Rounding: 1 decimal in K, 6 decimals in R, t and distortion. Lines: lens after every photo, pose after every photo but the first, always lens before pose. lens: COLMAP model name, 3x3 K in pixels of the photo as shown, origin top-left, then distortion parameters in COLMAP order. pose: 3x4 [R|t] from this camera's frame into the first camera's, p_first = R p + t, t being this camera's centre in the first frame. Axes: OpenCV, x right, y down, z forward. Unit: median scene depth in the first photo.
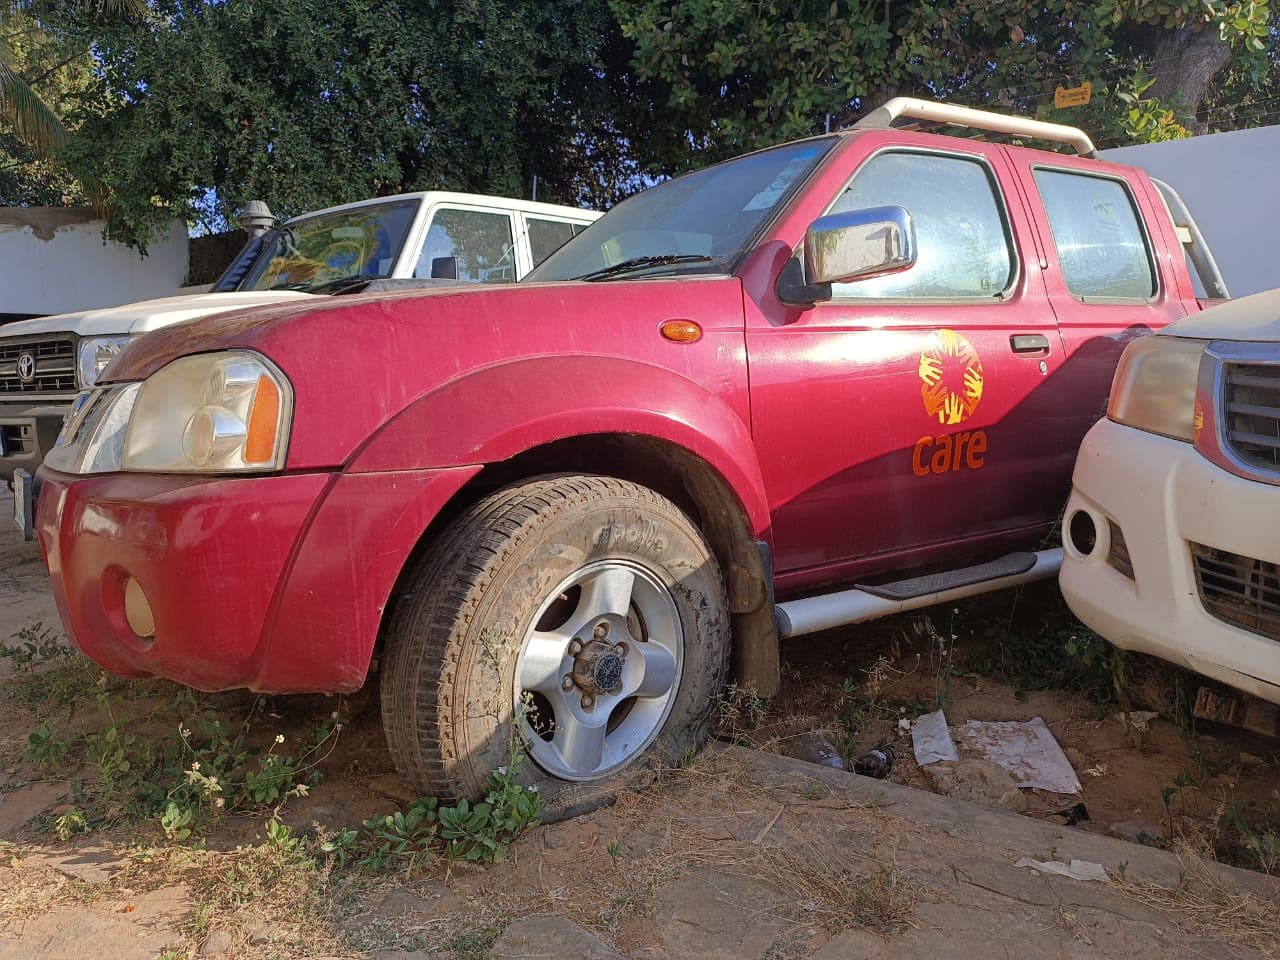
lens RADIAL K [[941.6, 0, 638.8], [0, 941.6, 470.6], [0, 0, 1]] dist [0.039003, -0.029776]
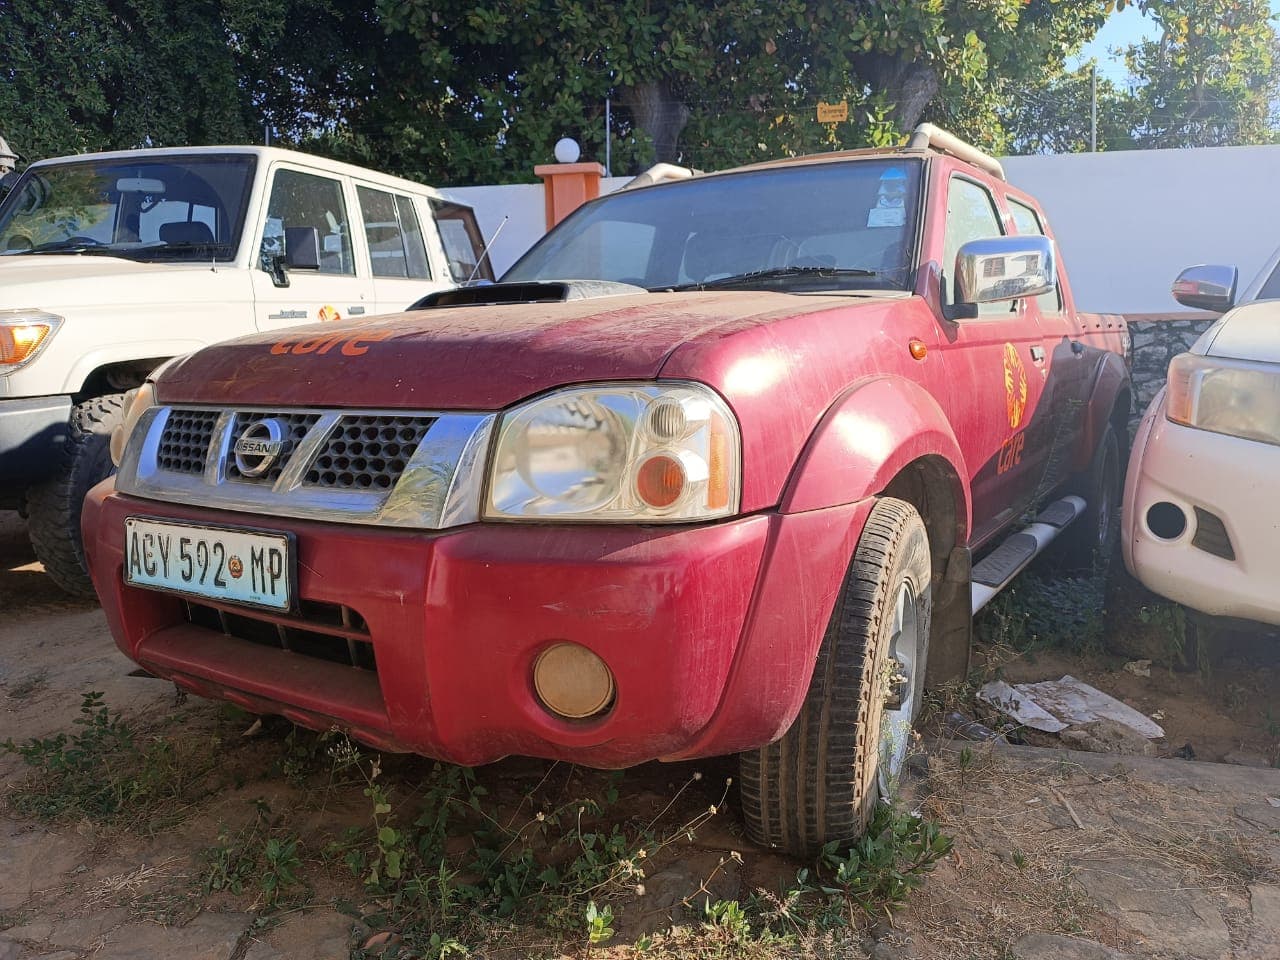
lens RADIAL K [[941.6, 0, 638.8], [0, 941.6, 470.6], [0, 0, 1]] dist [0.039003, -0.029776]
pose [[0.917963, -0.039849, 0.394660, -0.644666], [0.026687, 0.998891, 0.038787, -0.064098], [-0.395768, -0.025073, 0.918008, 0.166067]]
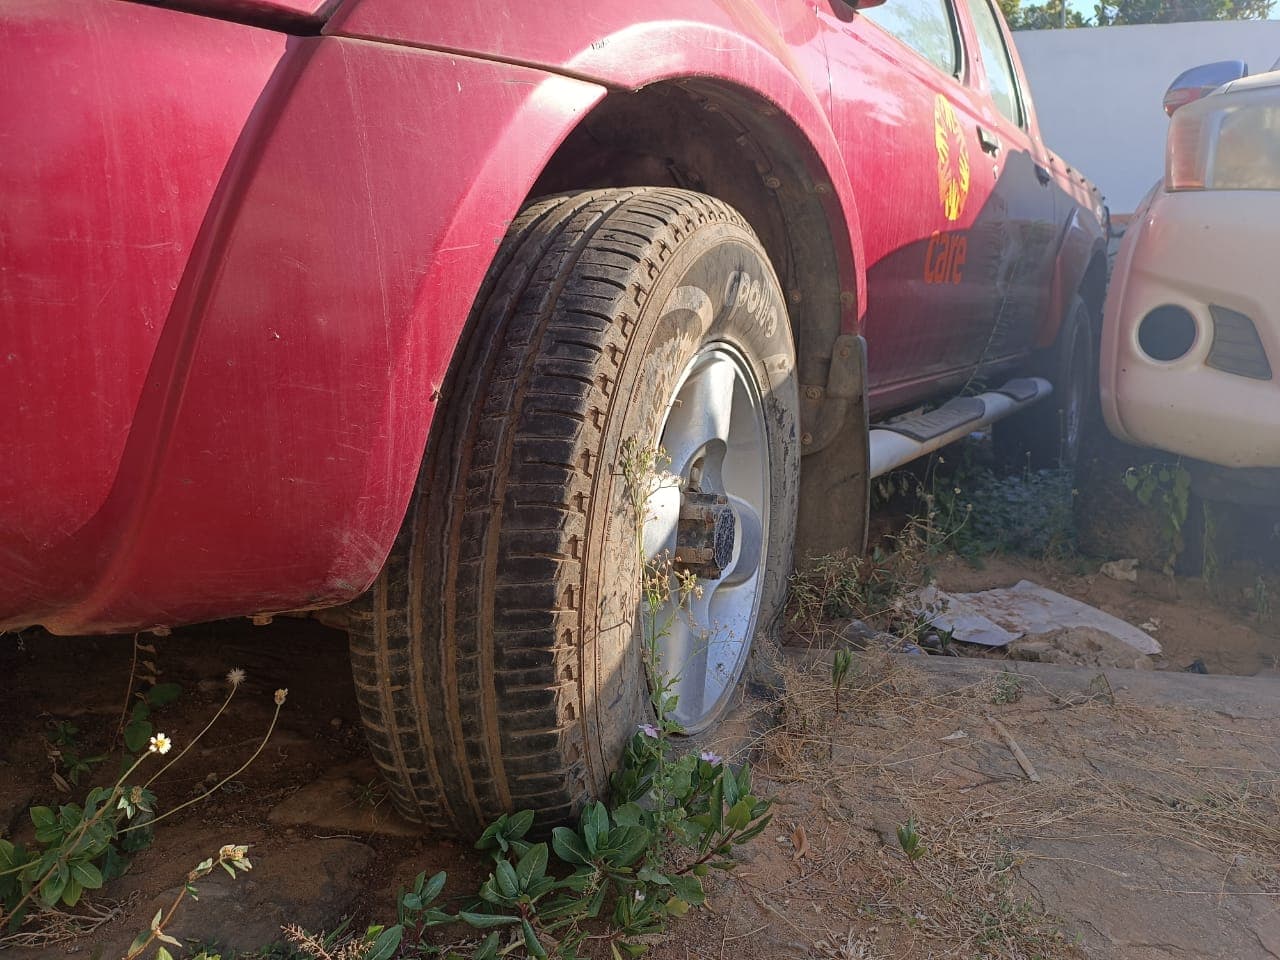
lens RADIAL K [[938.4, 0, 646.7], [0, 938.4, 473.2], [0, 0, 1]] dist [0.026792, -0.002844]
pose [[0.904312, -0.052504, 0.423631, -0.293565], [0.029649, 0.997736, 0.060368, 0.128859], [-0.425842, -0.042031, 0.903821, 0.472903]]
